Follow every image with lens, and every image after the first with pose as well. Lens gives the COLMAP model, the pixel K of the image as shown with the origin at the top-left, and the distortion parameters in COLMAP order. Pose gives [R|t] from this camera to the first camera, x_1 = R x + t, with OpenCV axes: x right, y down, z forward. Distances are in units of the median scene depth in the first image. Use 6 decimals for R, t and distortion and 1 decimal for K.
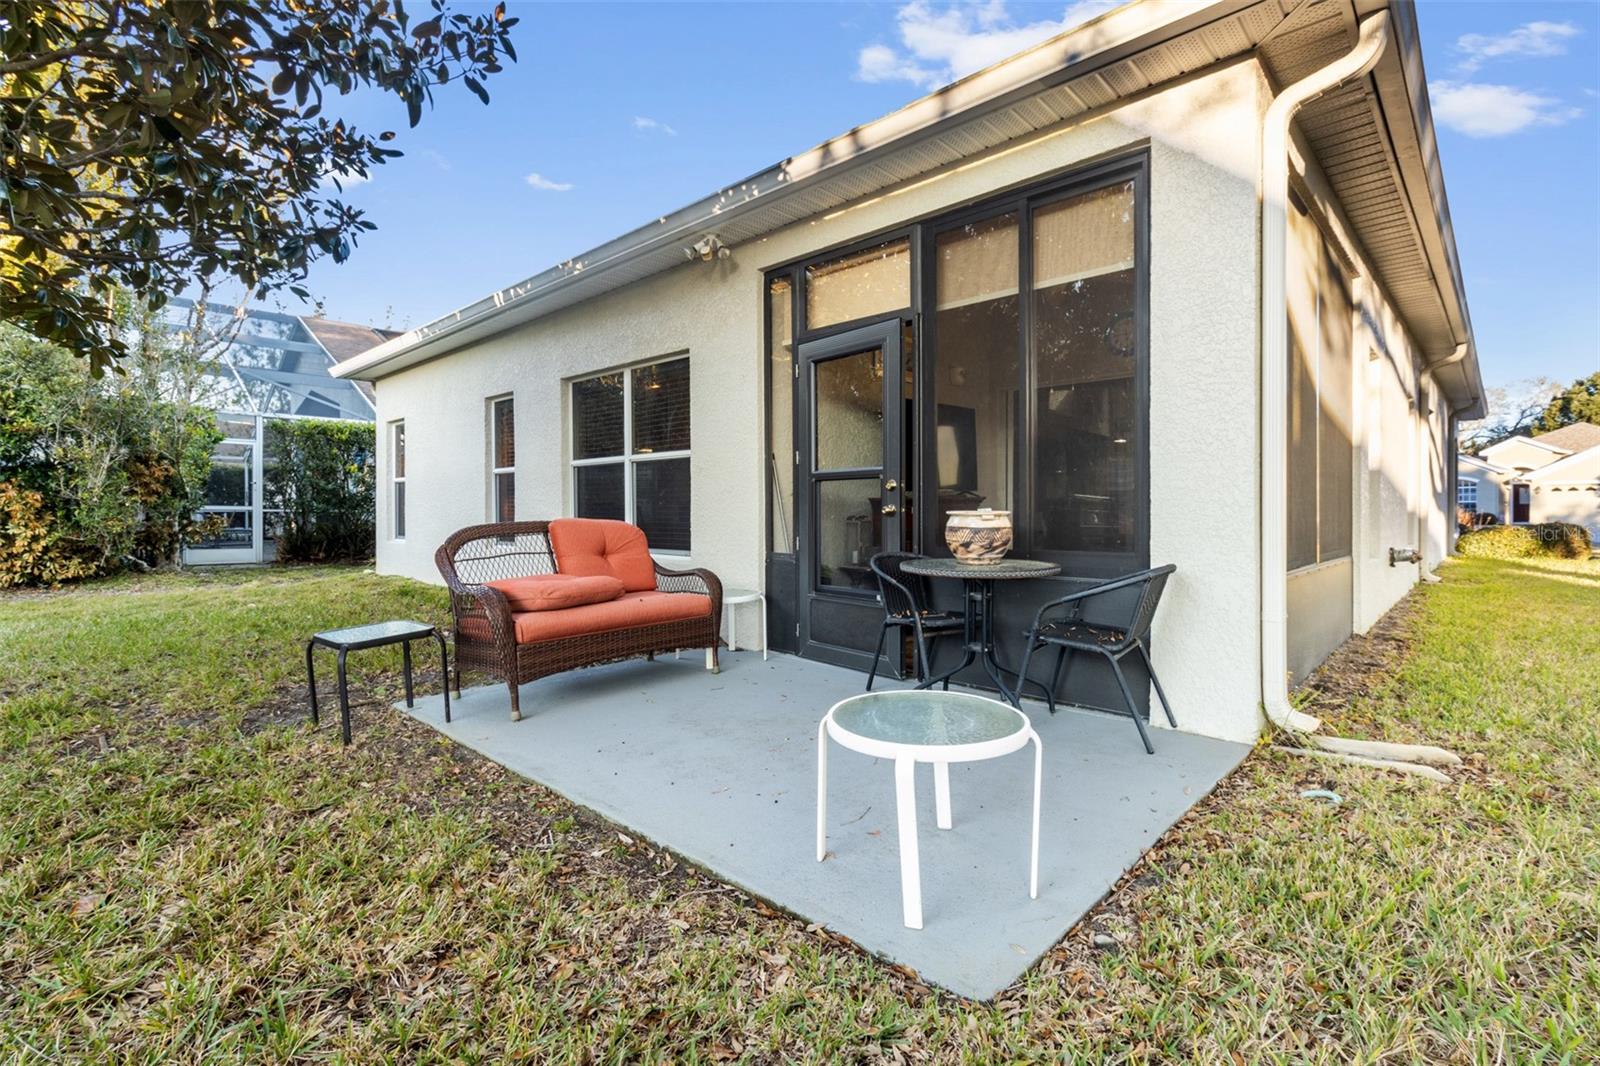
lens RADIAL K [[740.5, 0, 800.5], [0, 740.5, 524.3], [0, 0, 1]] dist [-0.000738, -0.000465]
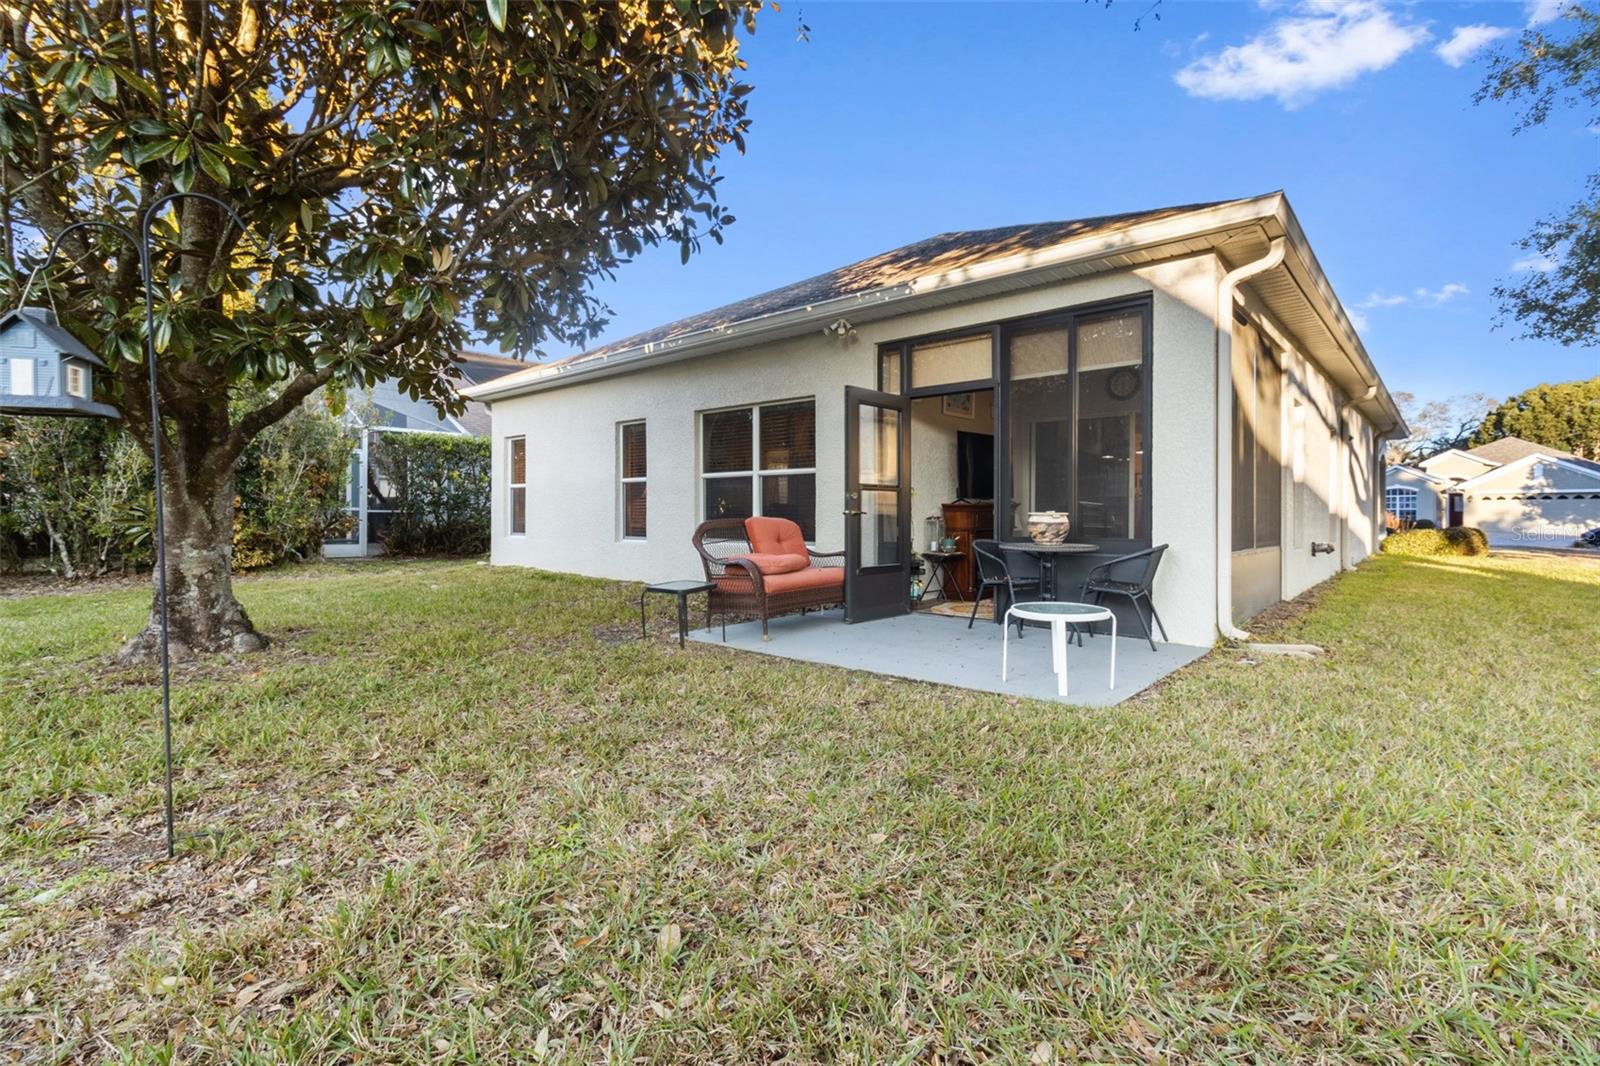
lens RADIAL K [[740.5, 0, 800.1], [0, 740.5, 524.8], [0, 0, 1]] dist [-0.000738, -0.000465]
pose [[0.999318, 0.004059, 0.036715, -0.194895], [-0.003885, 0.999981, -0.004814, 0.010114], [-0.036734, 0.004668, 0.999314, -0.326285]]
